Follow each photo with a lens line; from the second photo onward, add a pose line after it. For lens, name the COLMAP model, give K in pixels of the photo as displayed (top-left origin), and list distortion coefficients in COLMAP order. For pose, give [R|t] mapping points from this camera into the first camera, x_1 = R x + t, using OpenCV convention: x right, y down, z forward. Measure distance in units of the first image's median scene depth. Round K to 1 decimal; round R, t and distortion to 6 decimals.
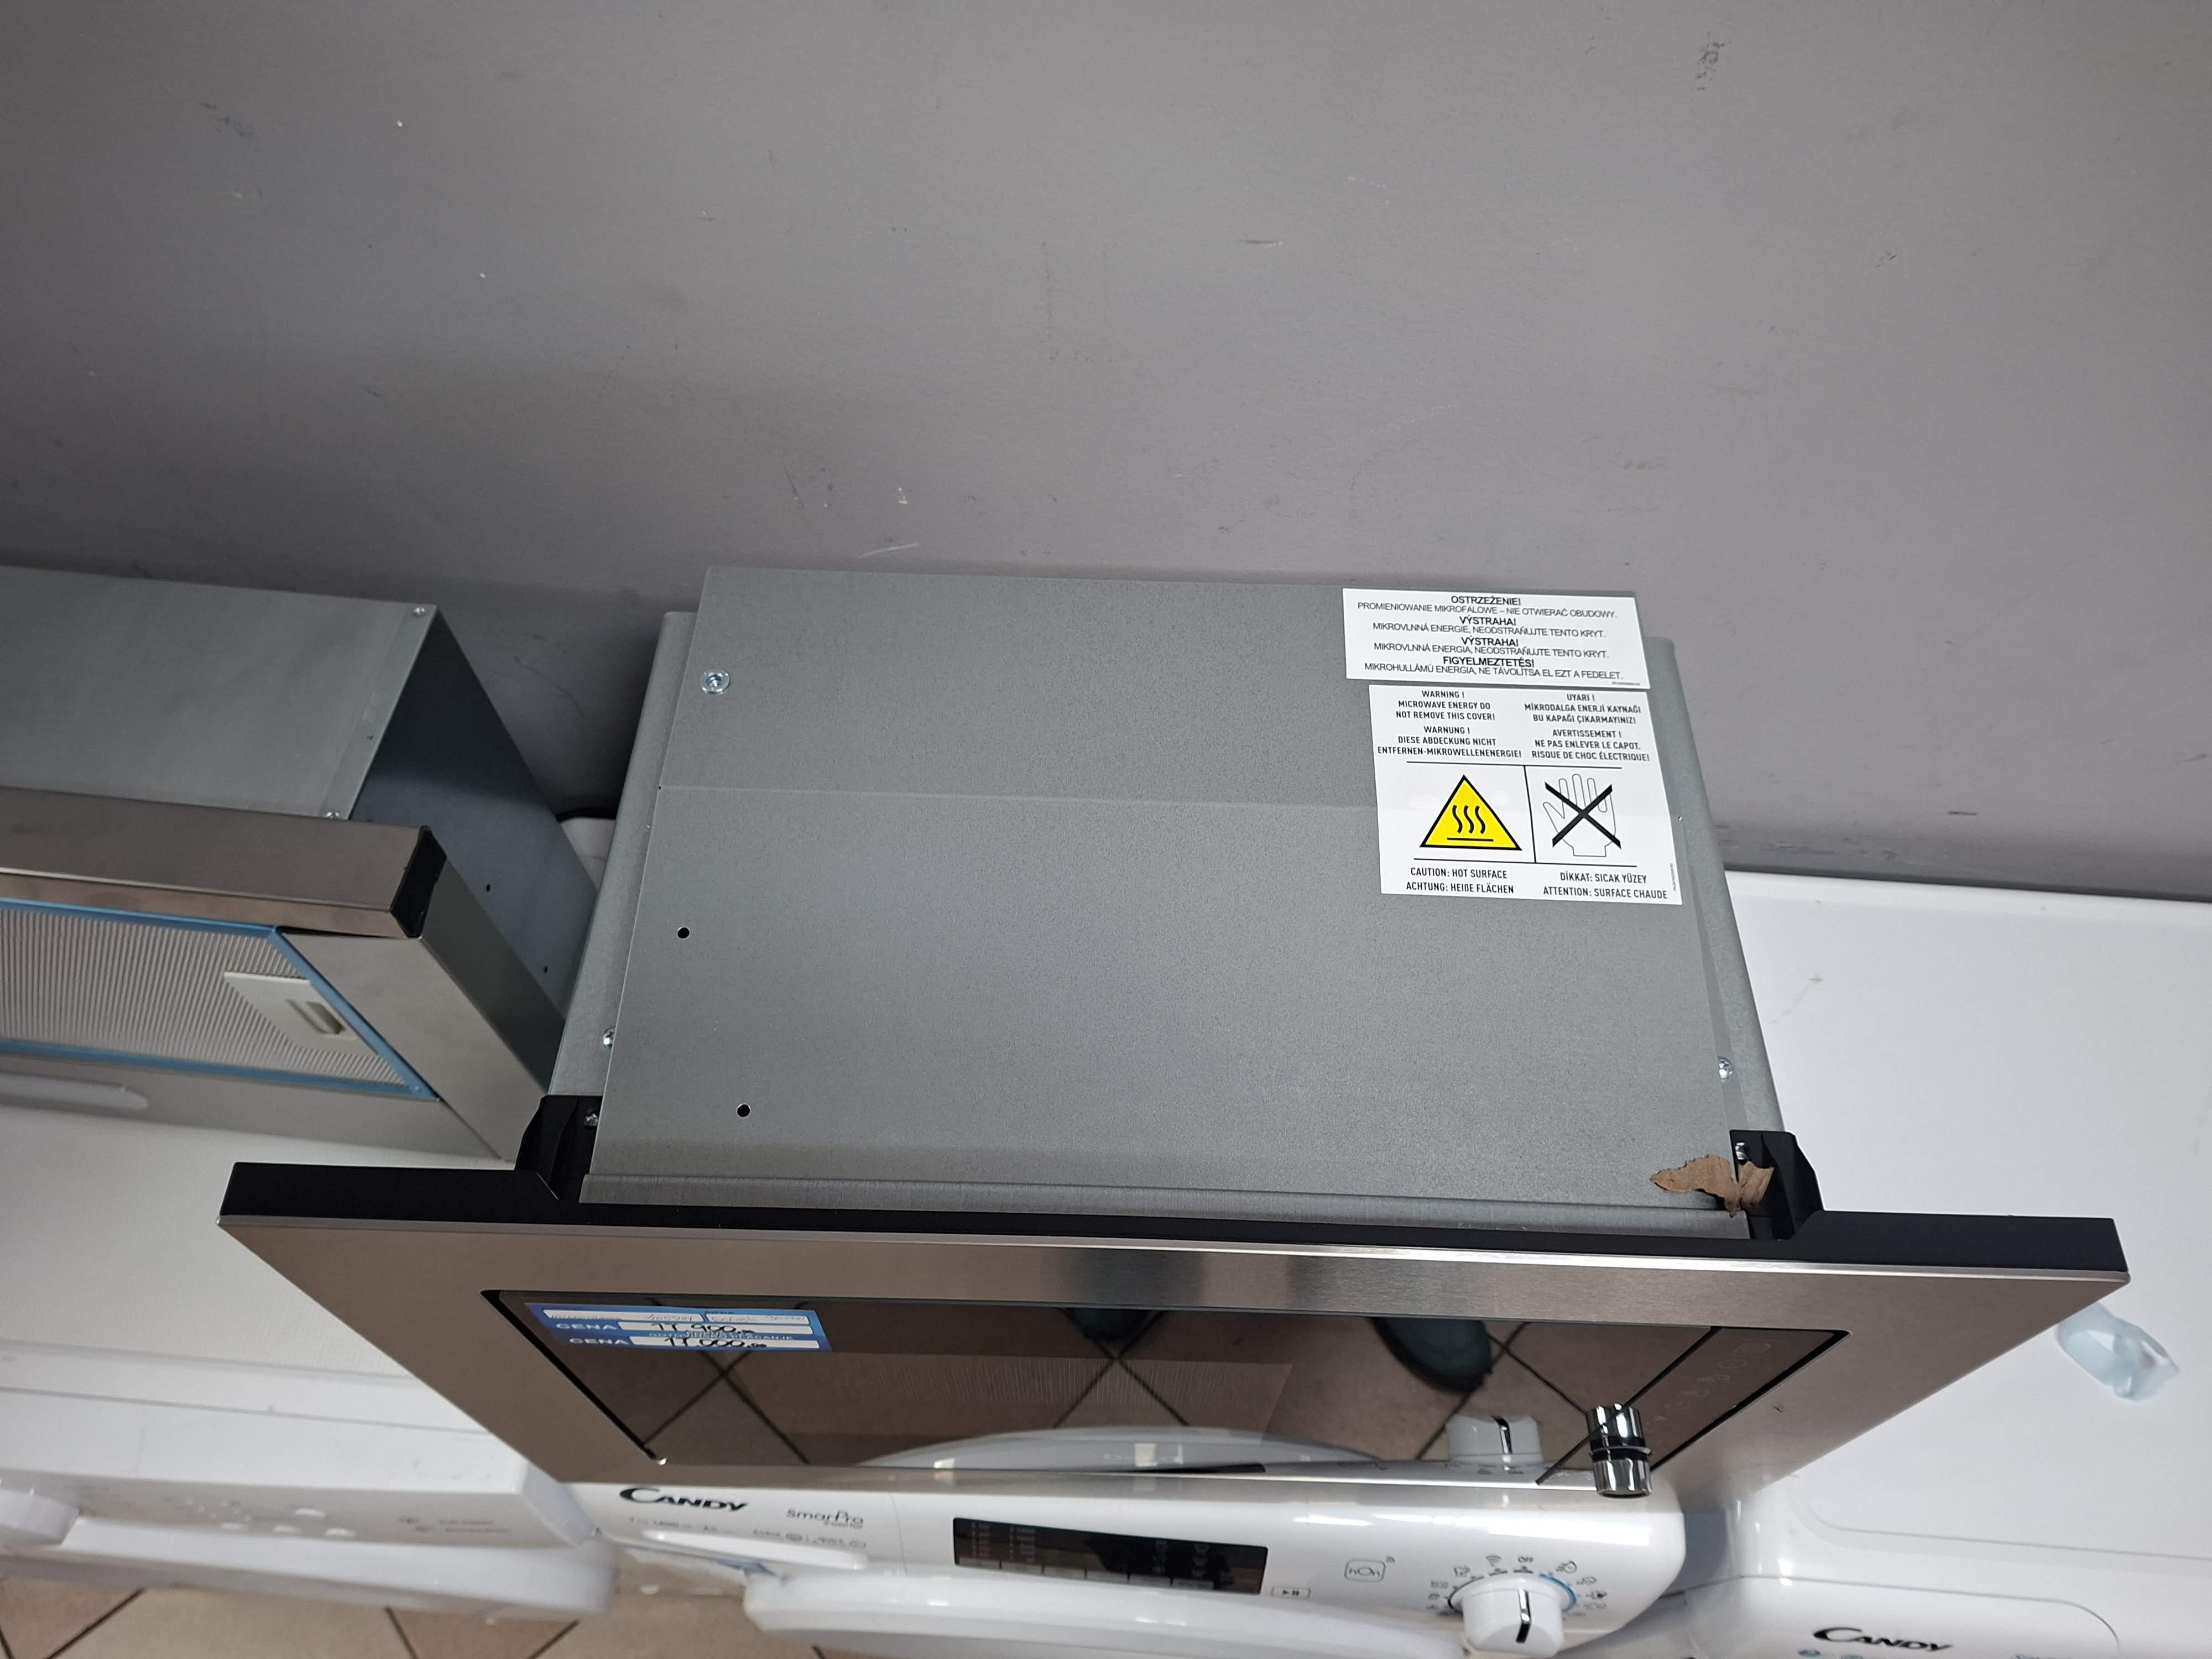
lens RADIAL K [[1596.7, 0, 1075.8], [0, 1596.7, 824.6], [0, 0, 1]] dist [-0.007604, -0.006481]
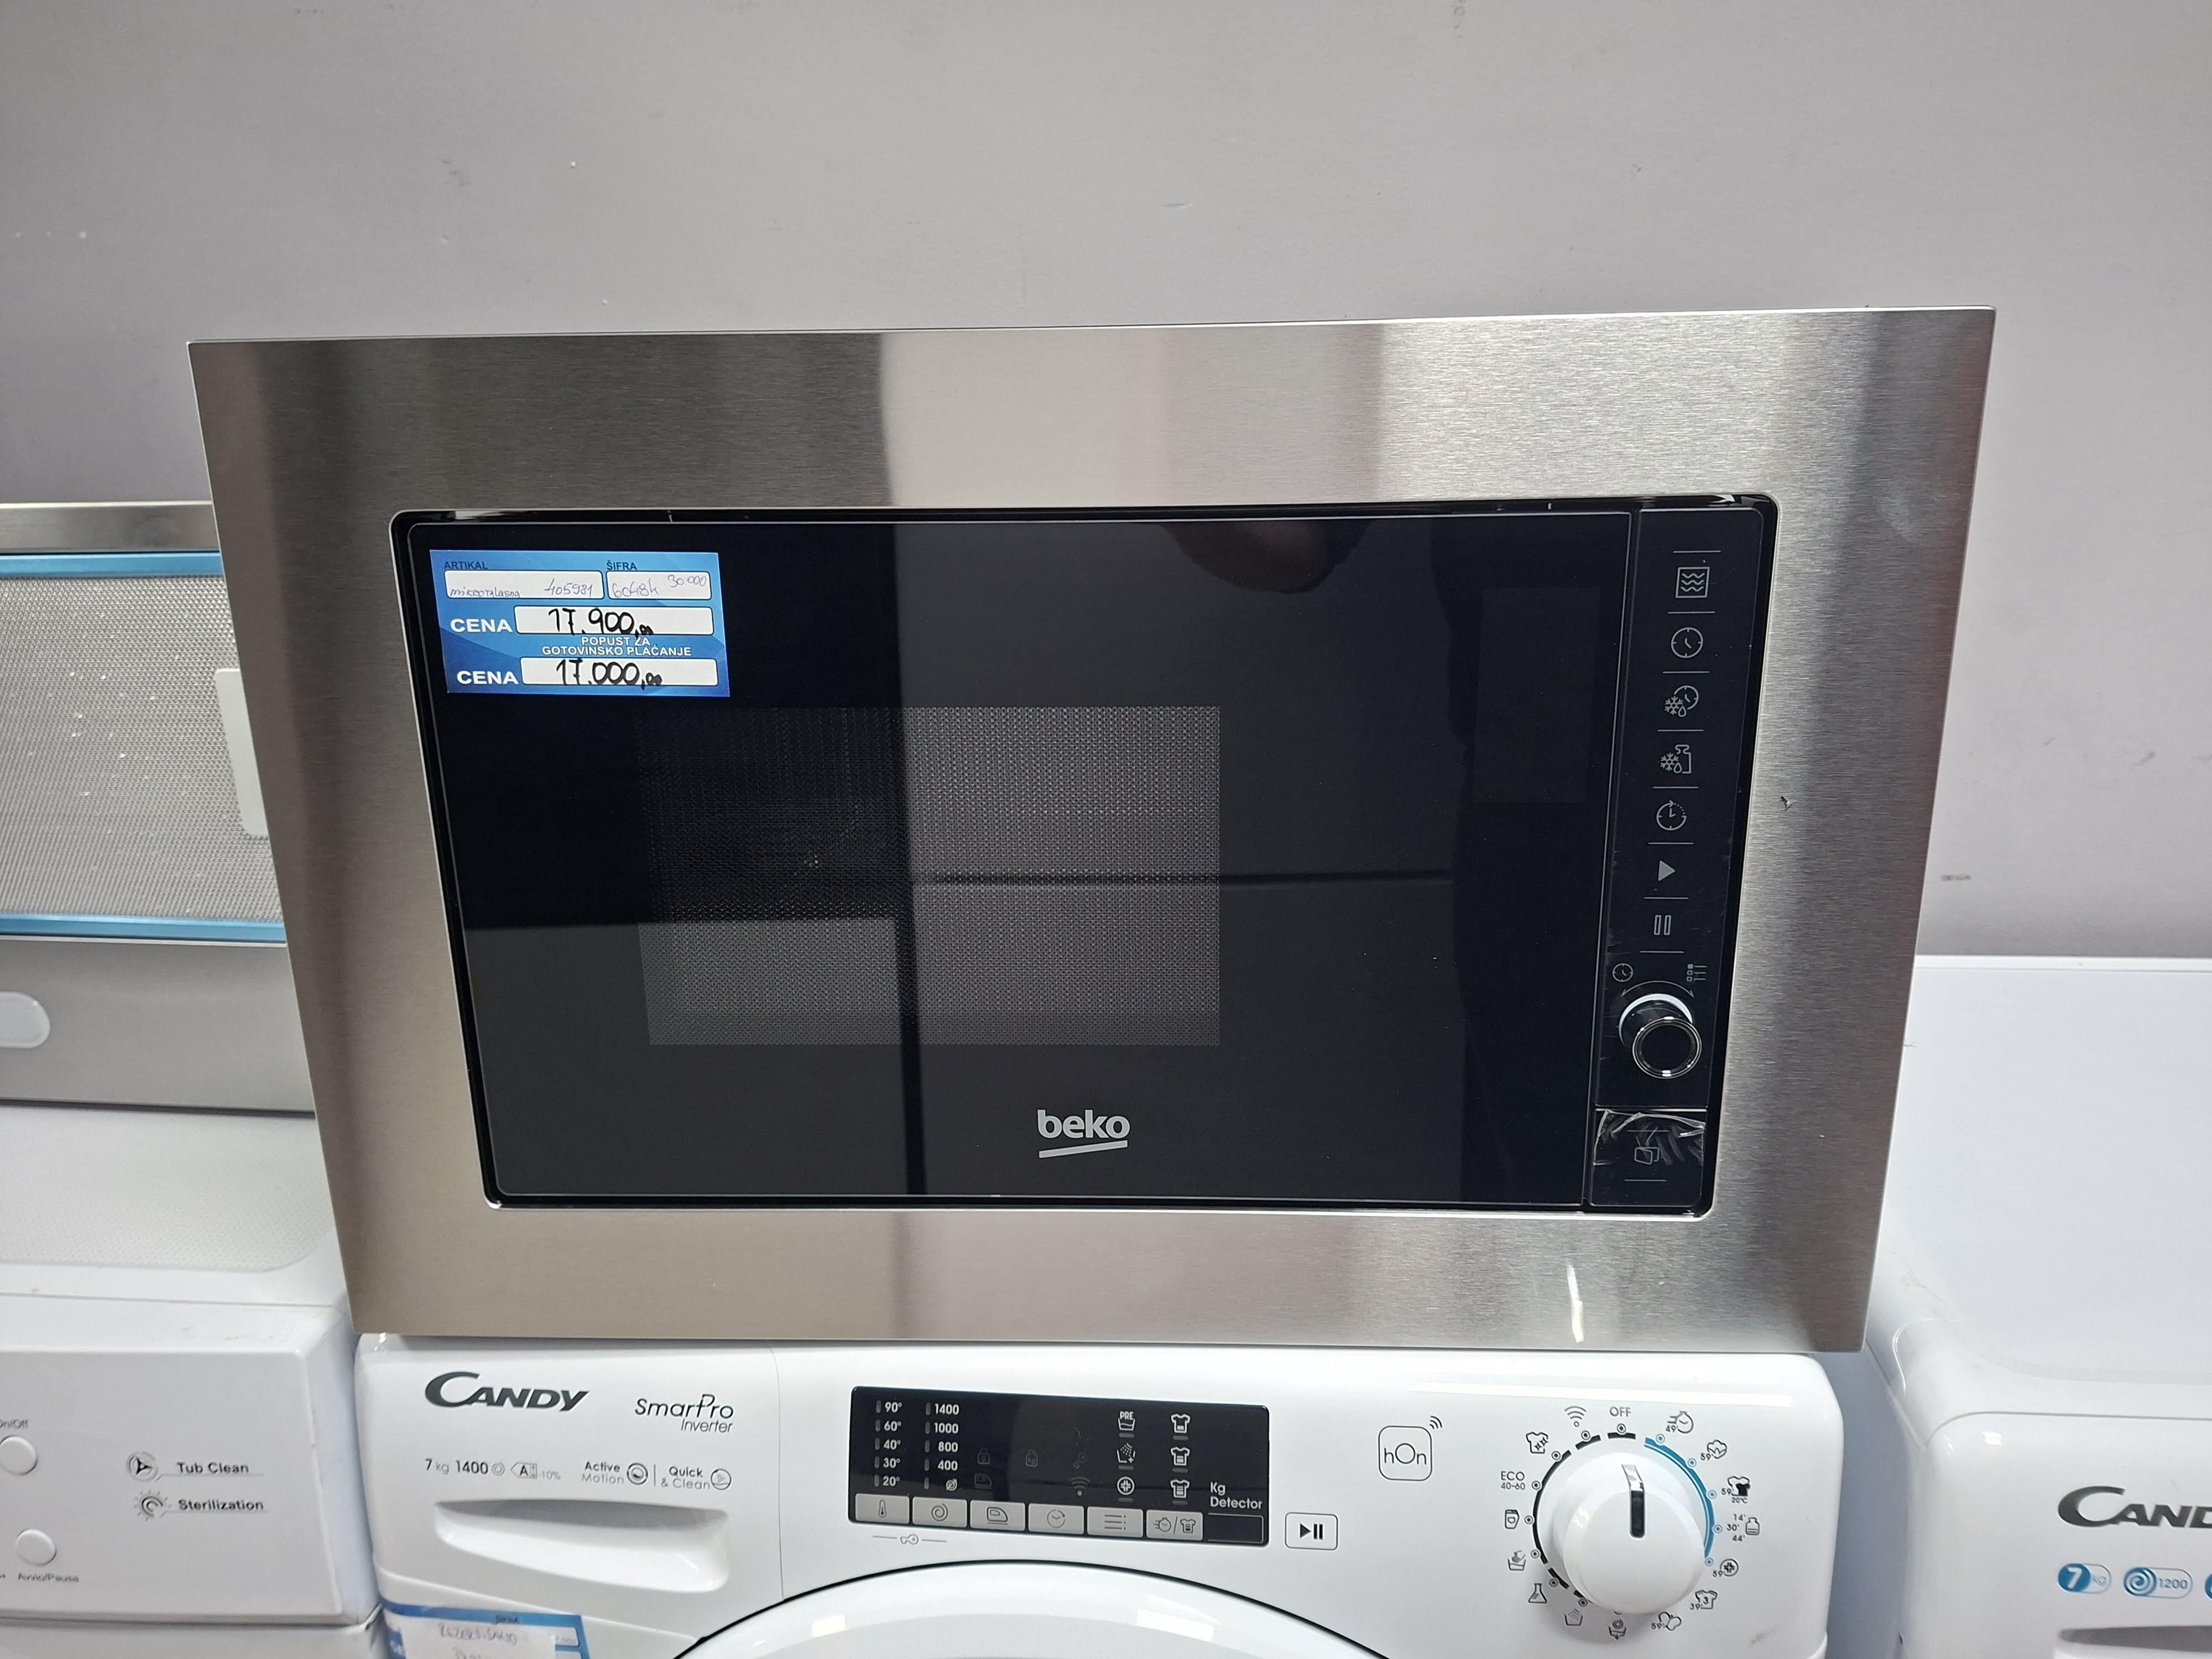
lens RADIAL K [[1532.0, 0, 1102.0], [0, 1532.0, 789.9], [0, 0, 1]] dist [0.059651, -0.074281]
pose [[0.999368, -0.014626, -0.032398, 0.071034], [-0.010437, 0.750527, -0.660758, 0.717390], [0.033980, 0.660678, 0.749900, 0.267437]]
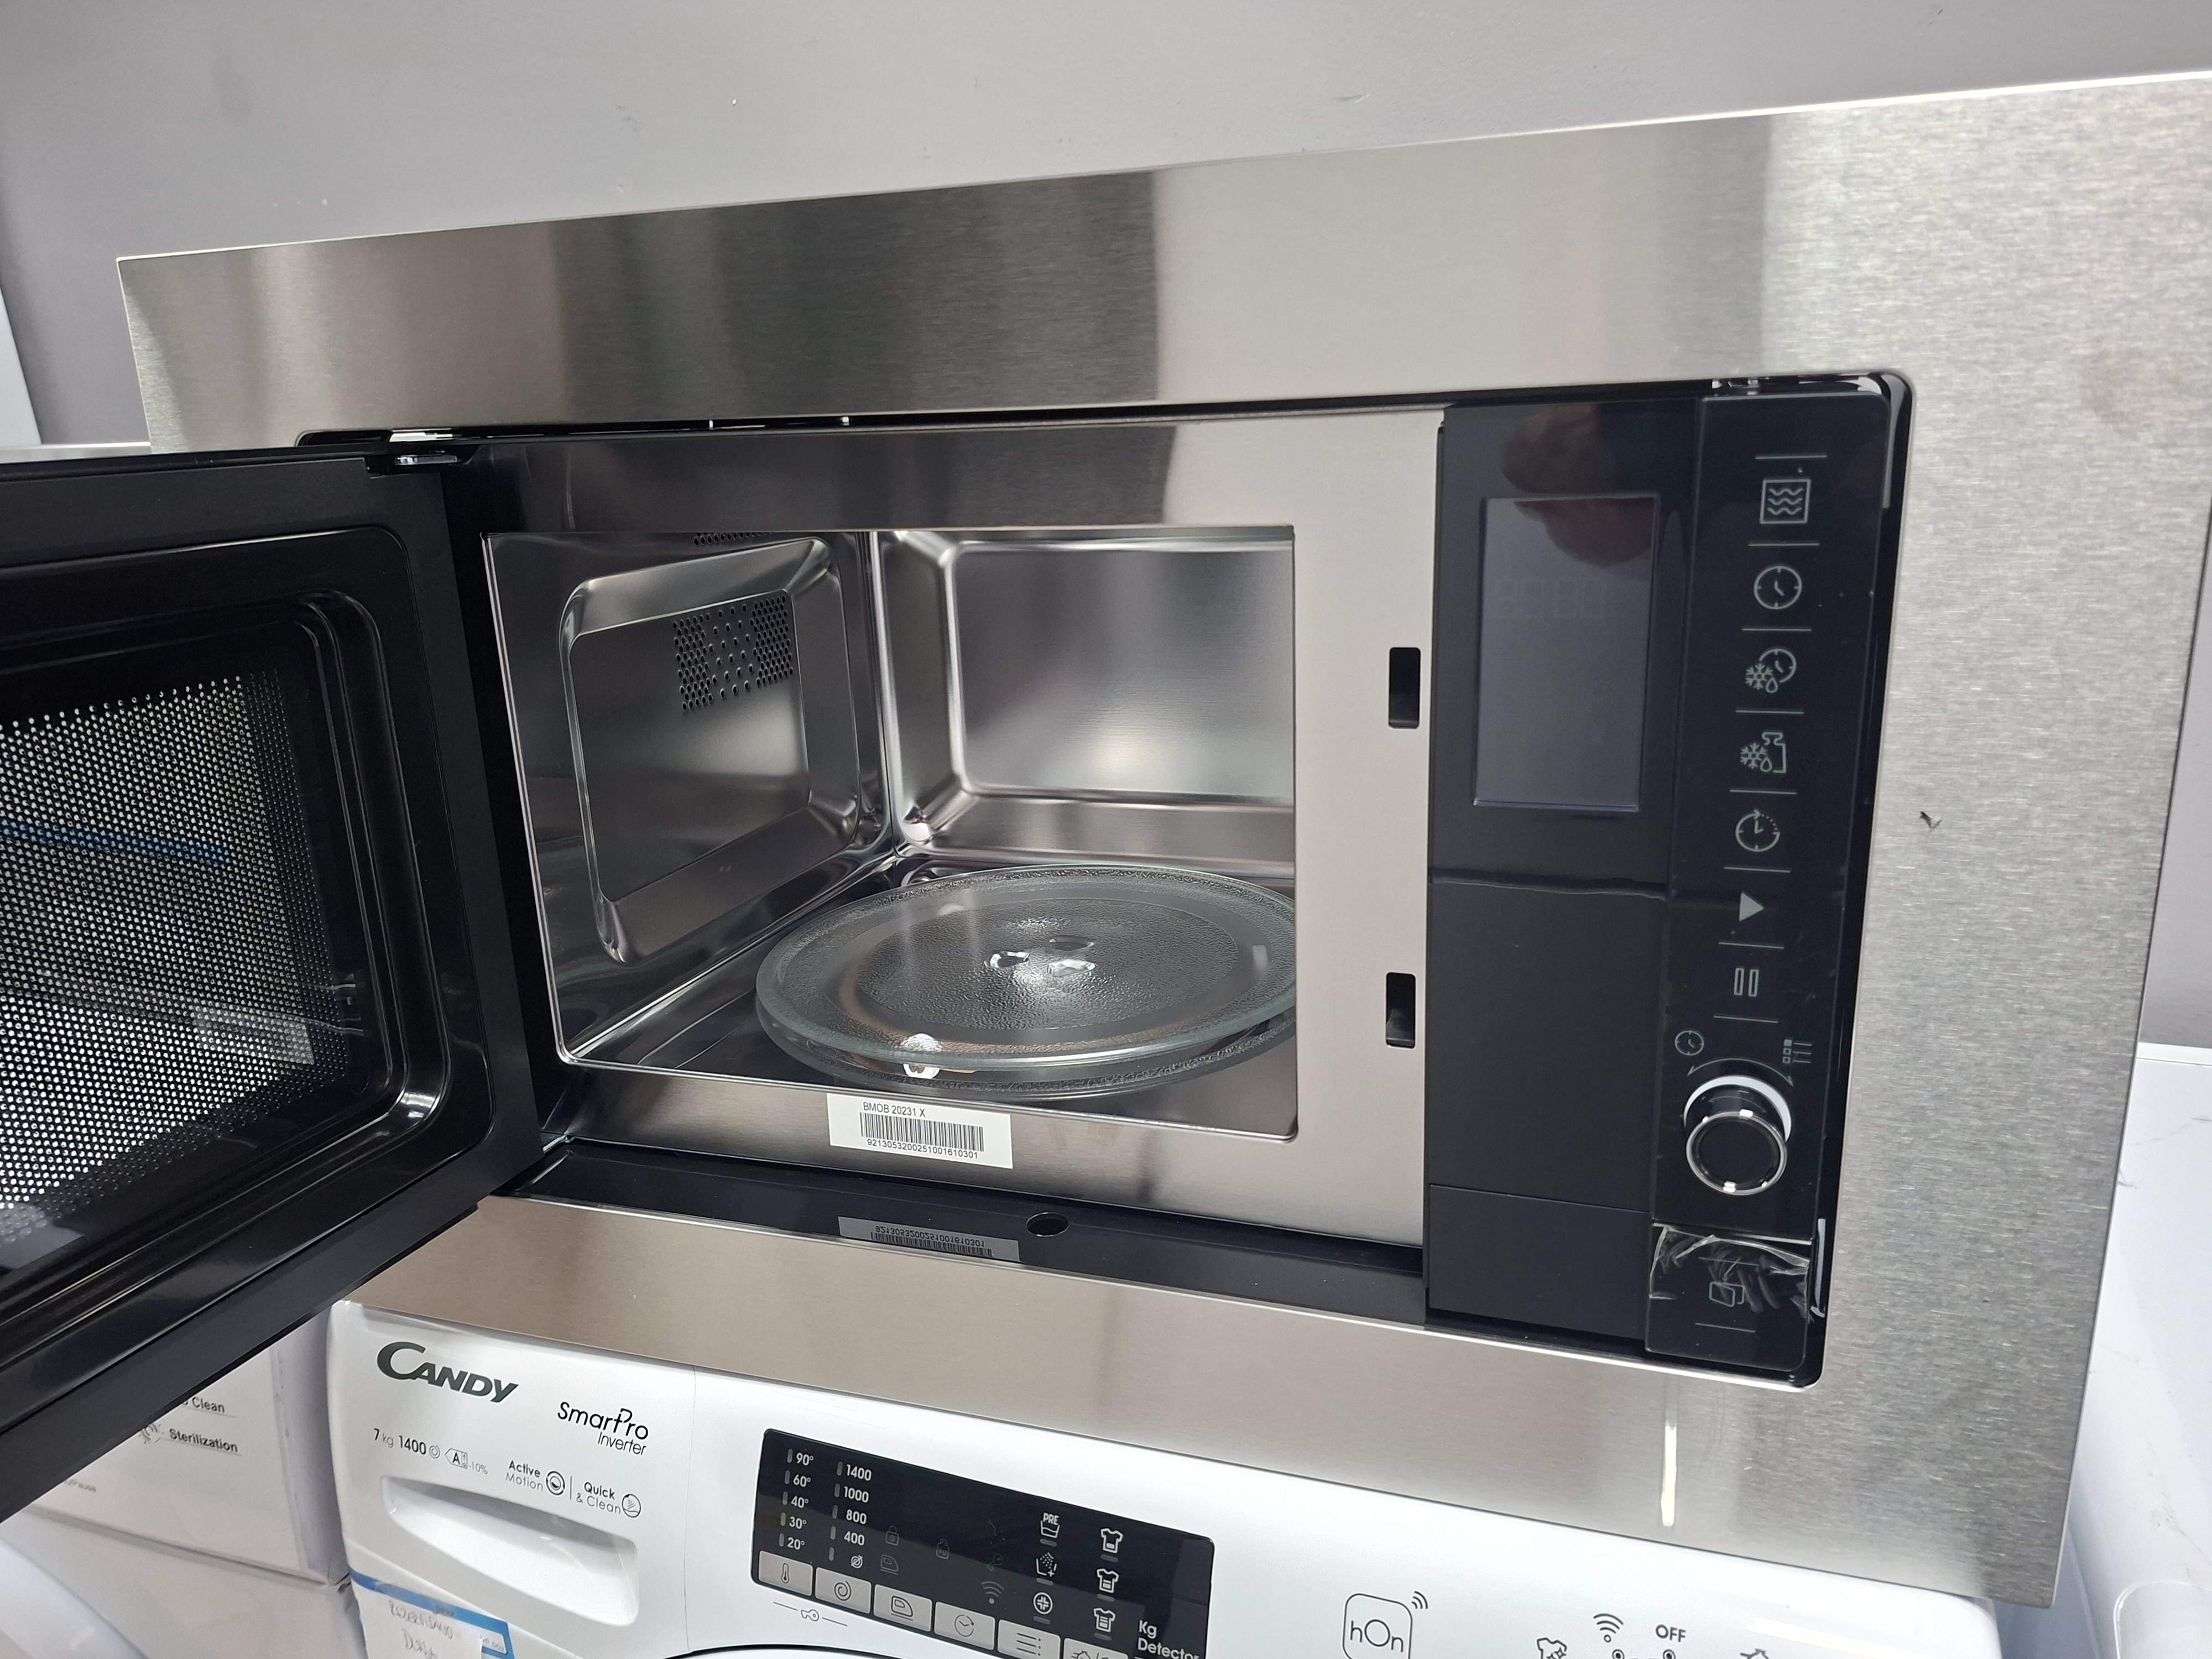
lens RADIAL K [[1532.0, 0, 1102.0], [0, 1532.0, 789.9], [0, 0, 1]] dist [0.059651, -0.074281]
pose [[0.954366, 0.039149, -0.296061, 0.241898], [-0.225914, 0.743017, -0.629991, 0.621640], [0.195314, 0.668127, 0.717955, 0.390110]]
